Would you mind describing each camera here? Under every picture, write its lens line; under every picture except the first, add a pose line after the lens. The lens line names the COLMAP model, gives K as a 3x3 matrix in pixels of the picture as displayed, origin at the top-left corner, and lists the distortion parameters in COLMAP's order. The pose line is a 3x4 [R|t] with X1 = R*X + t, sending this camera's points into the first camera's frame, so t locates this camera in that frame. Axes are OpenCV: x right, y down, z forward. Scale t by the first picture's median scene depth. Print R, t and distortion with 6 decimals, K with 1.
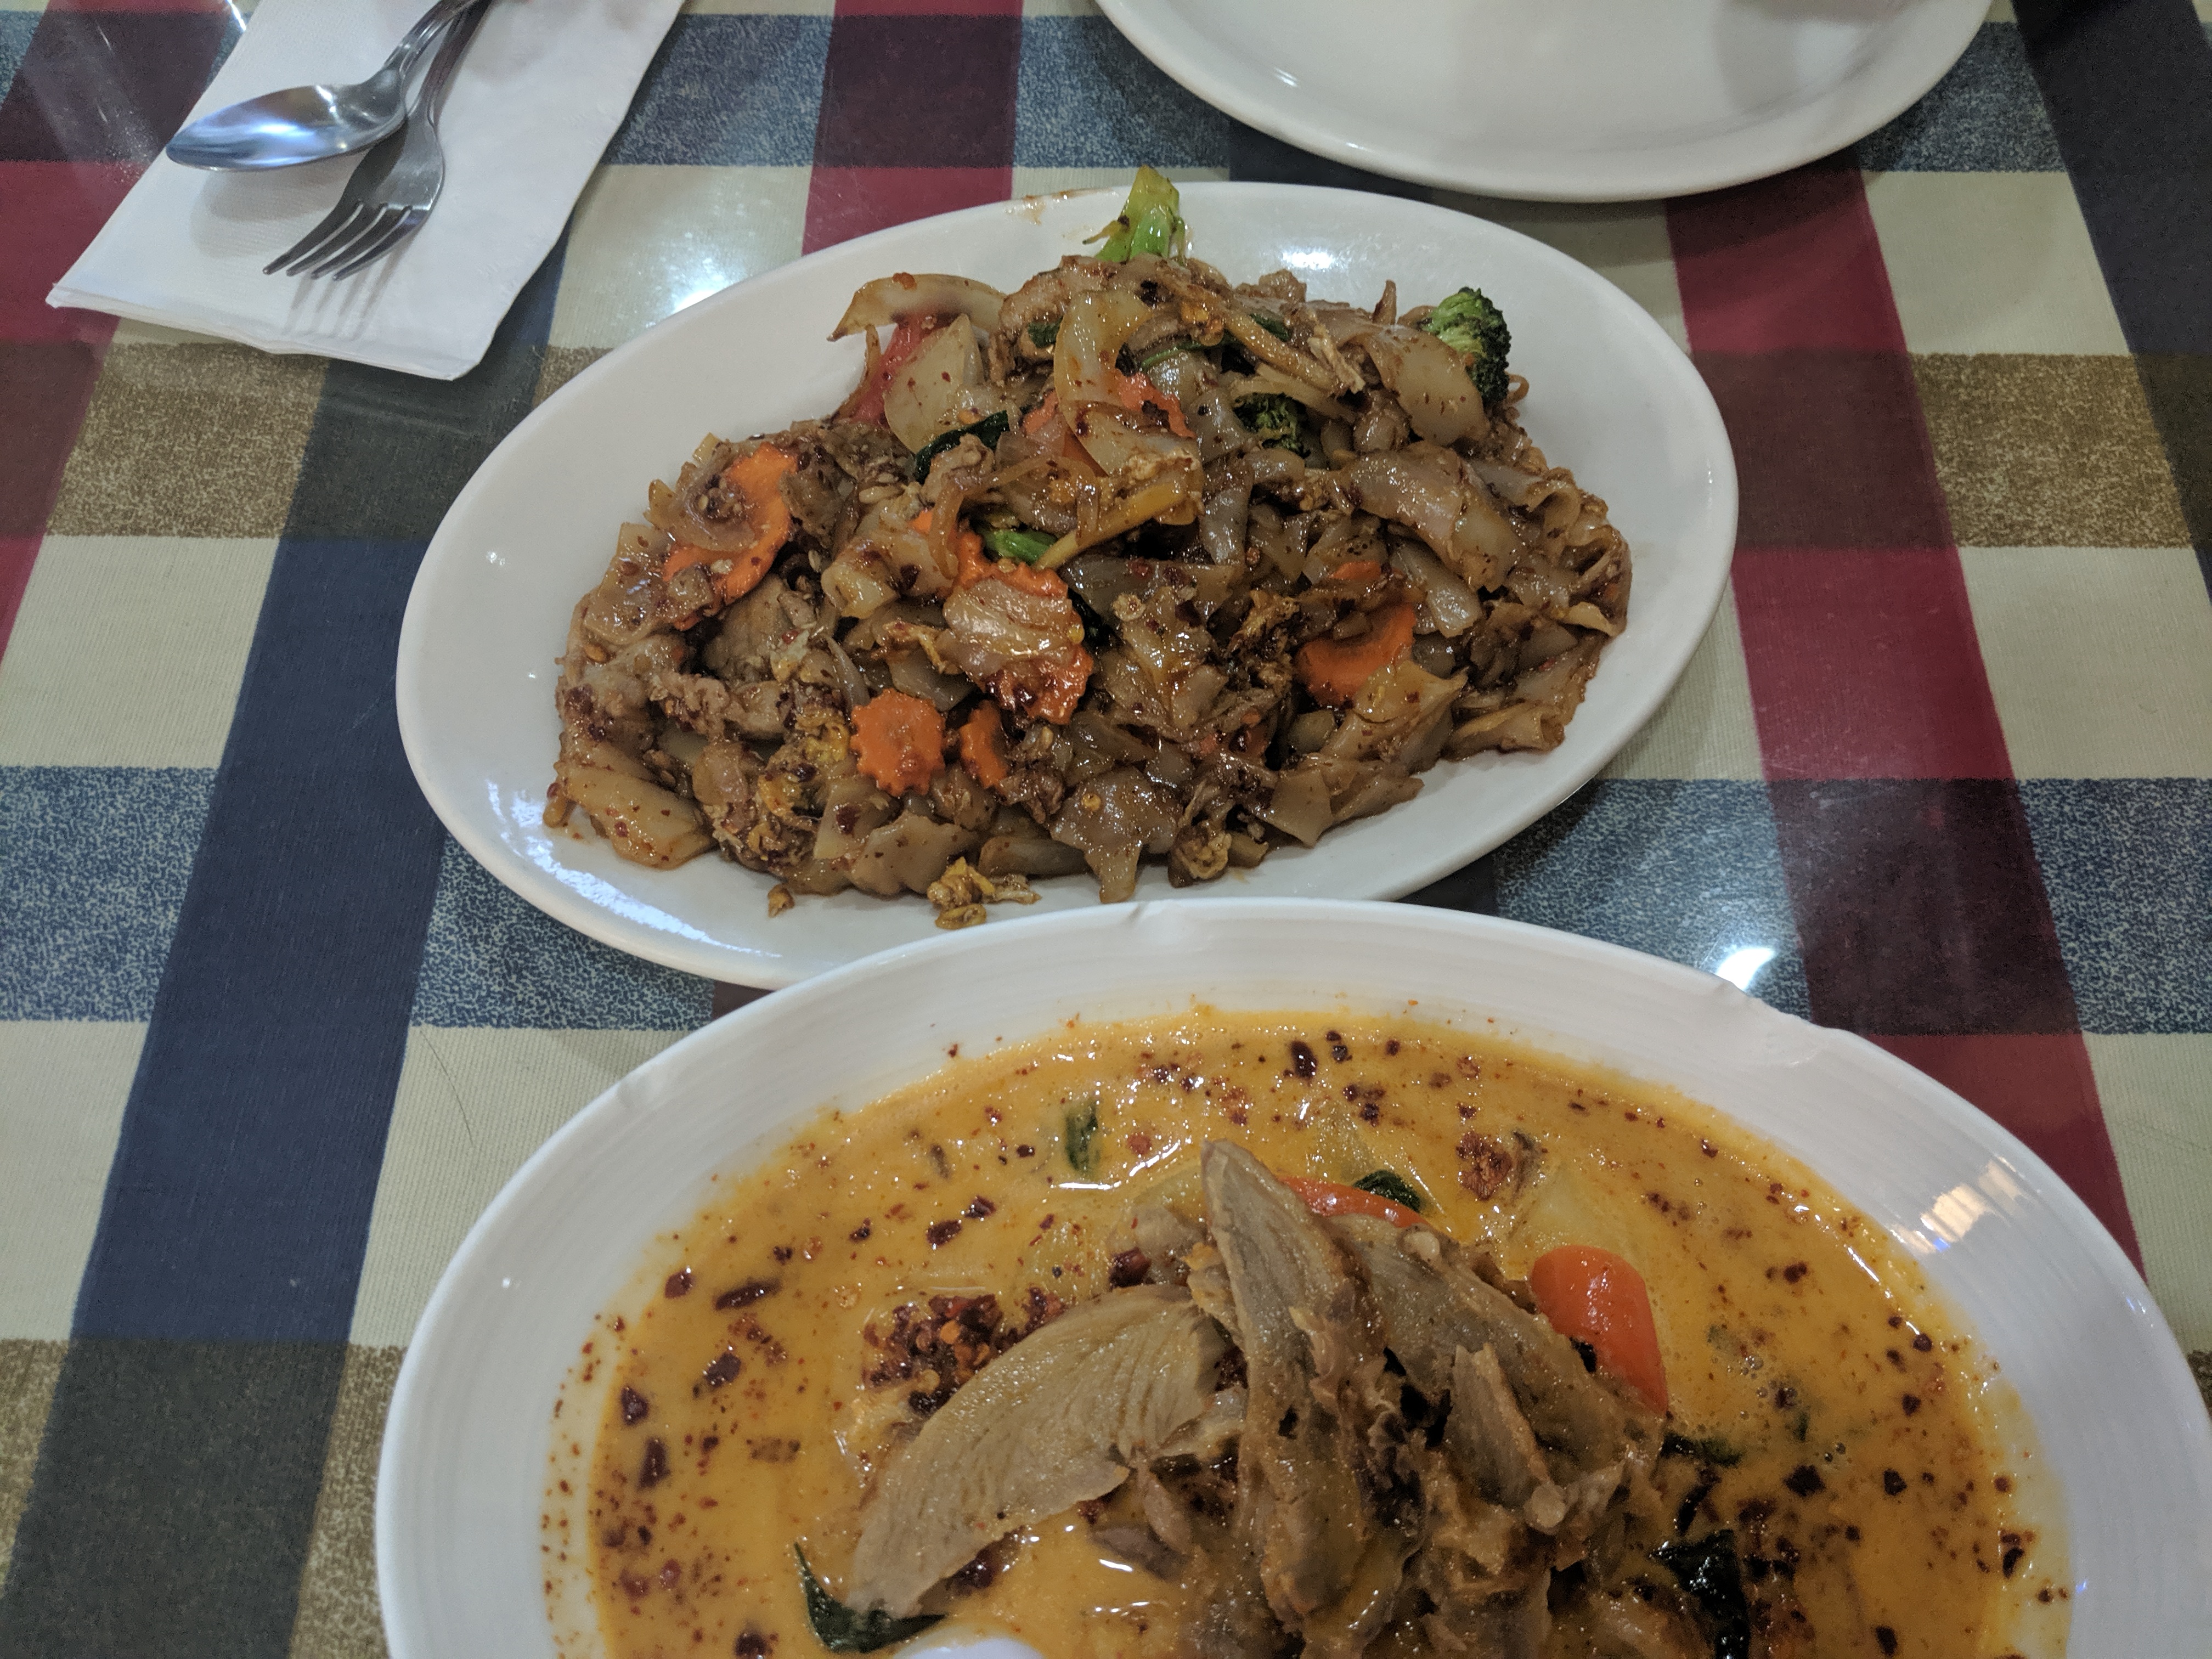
lens RADIAL K [[1792.9, 0, 1124.1], [0, 1792.9, 822.6], [0, 0, 1]] dist [-0.005095, -0.023477]
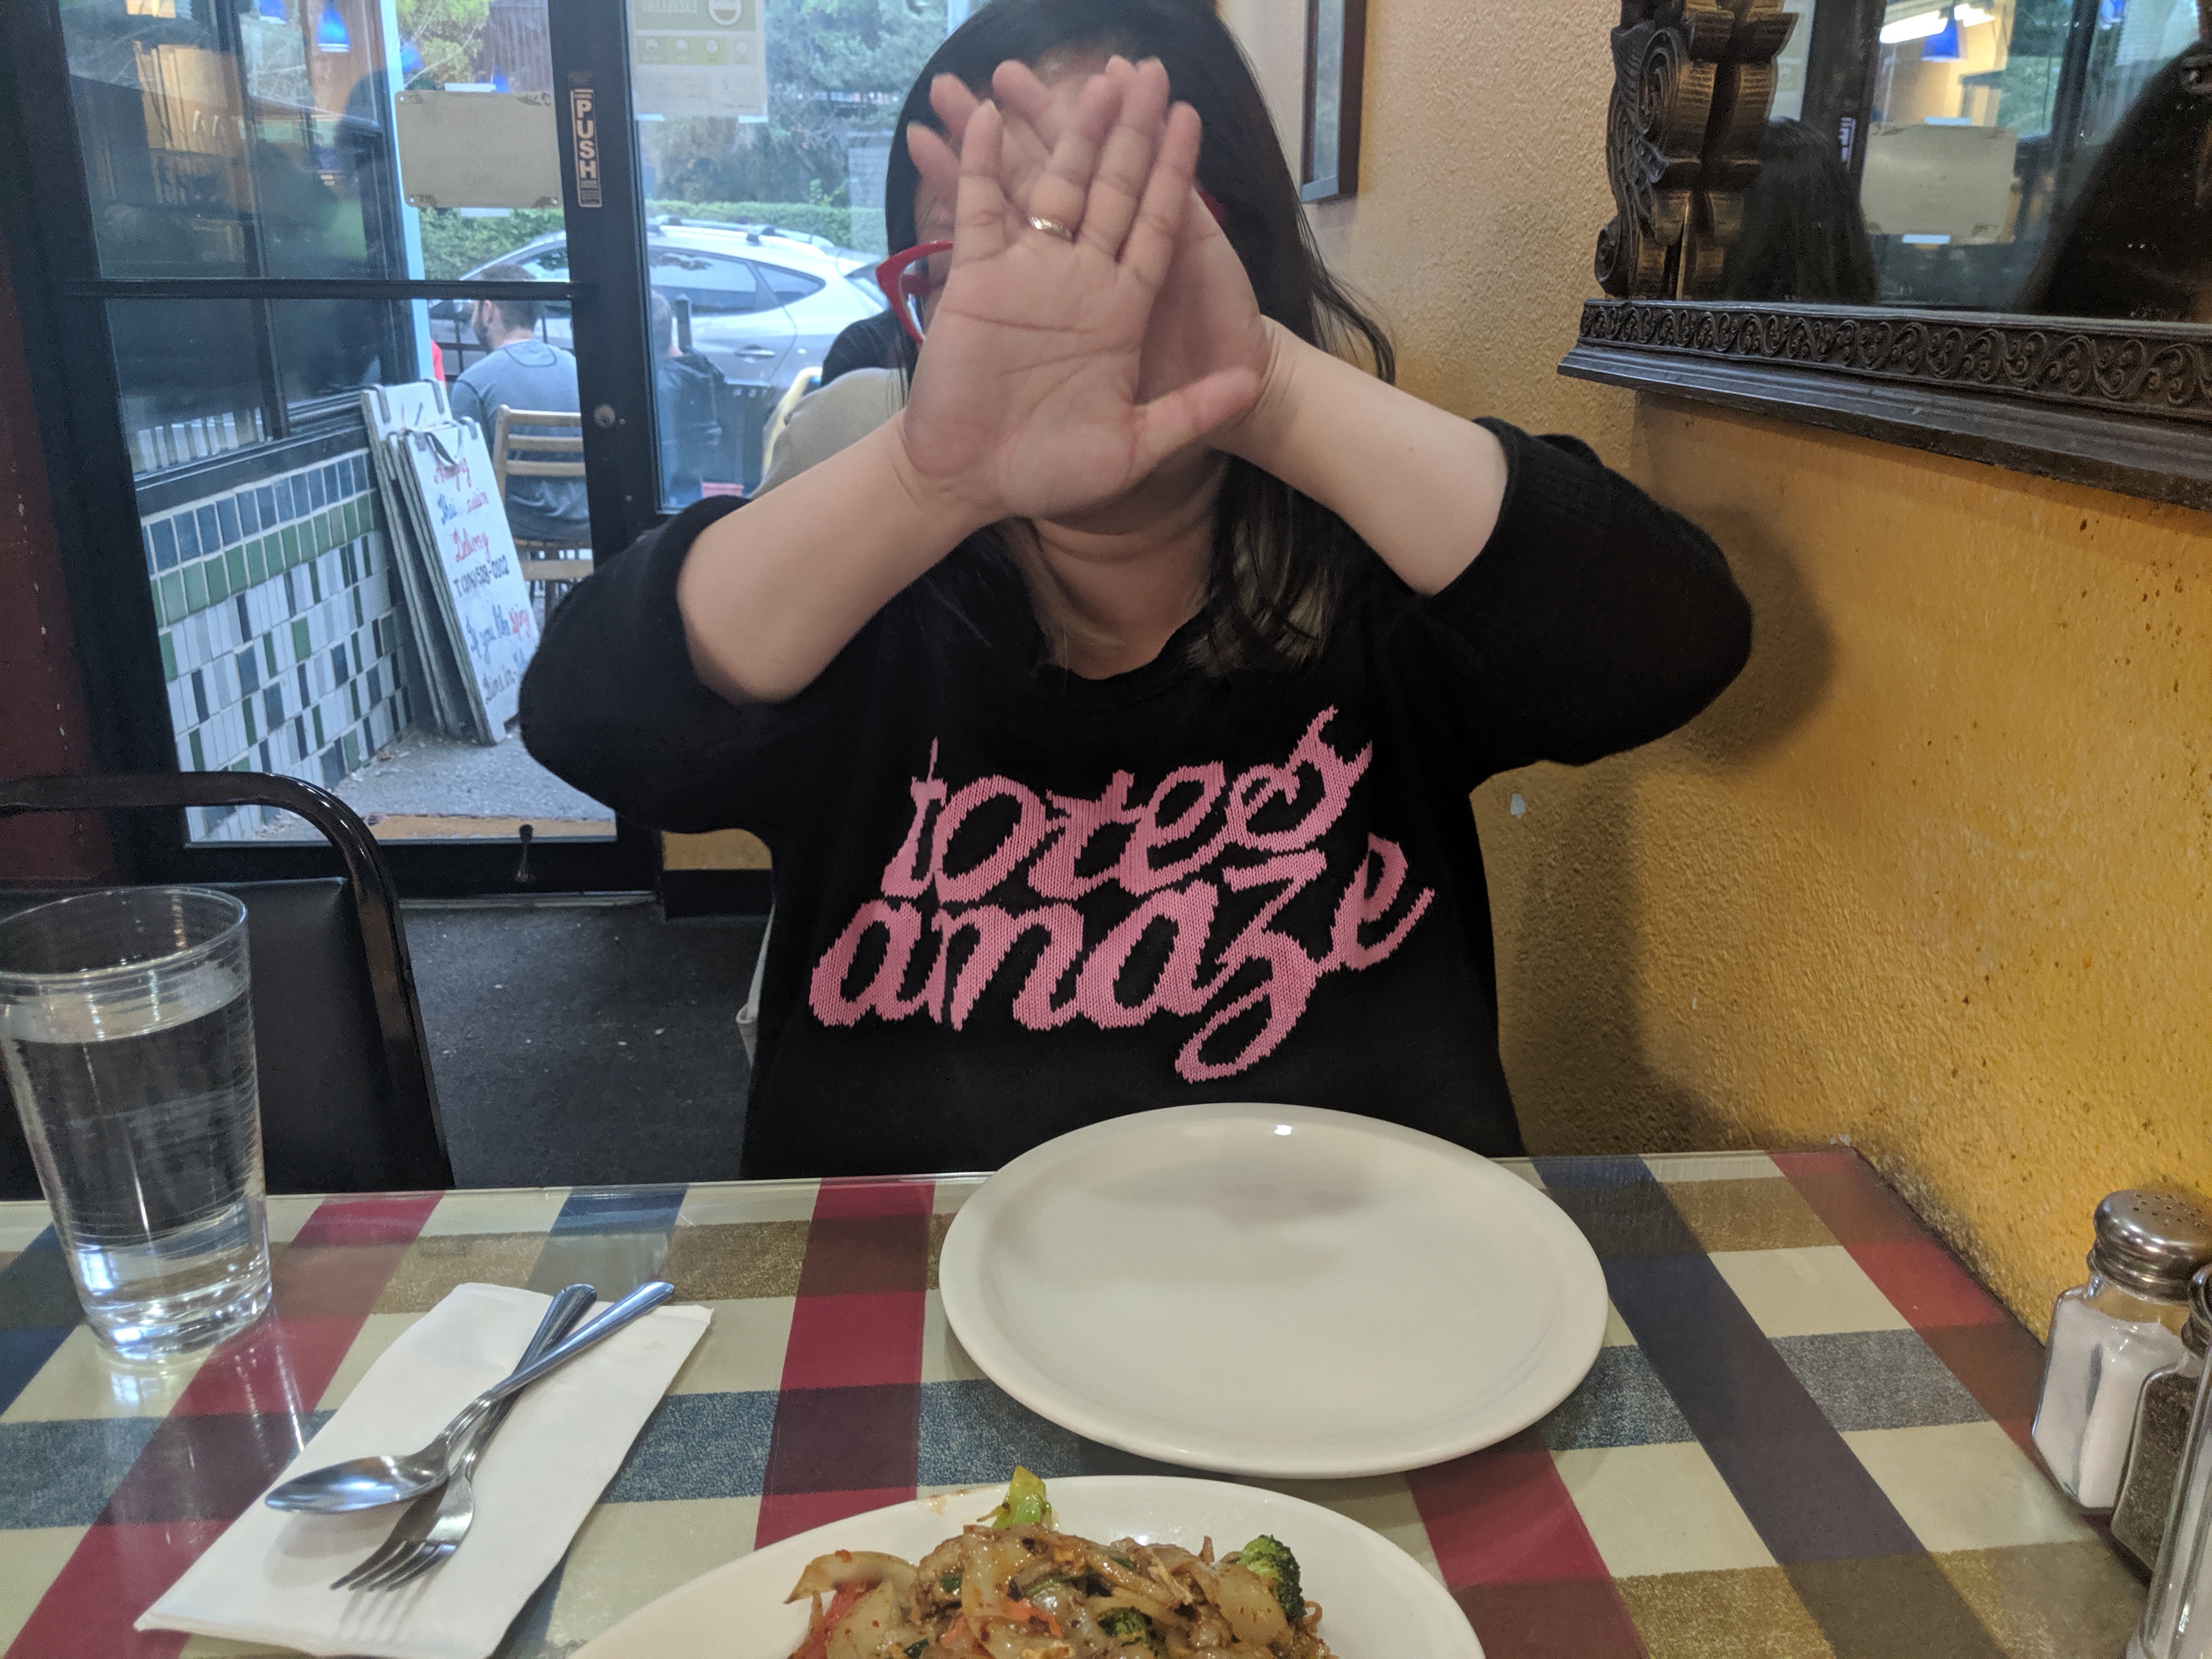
lens RADIAL K [[1792.9, 0, 1111.3], [0, 1792.9, 830.2], [0, 0, 1]] dist [-0.005095, -0.023477]
pose [[0.995529, -0.028810, 0.089954, -0.028013], [0.083218, 0.718031, -0.691018, 0.238214], [-0.044681, 0.695415, 0.717218, -0.325233]]
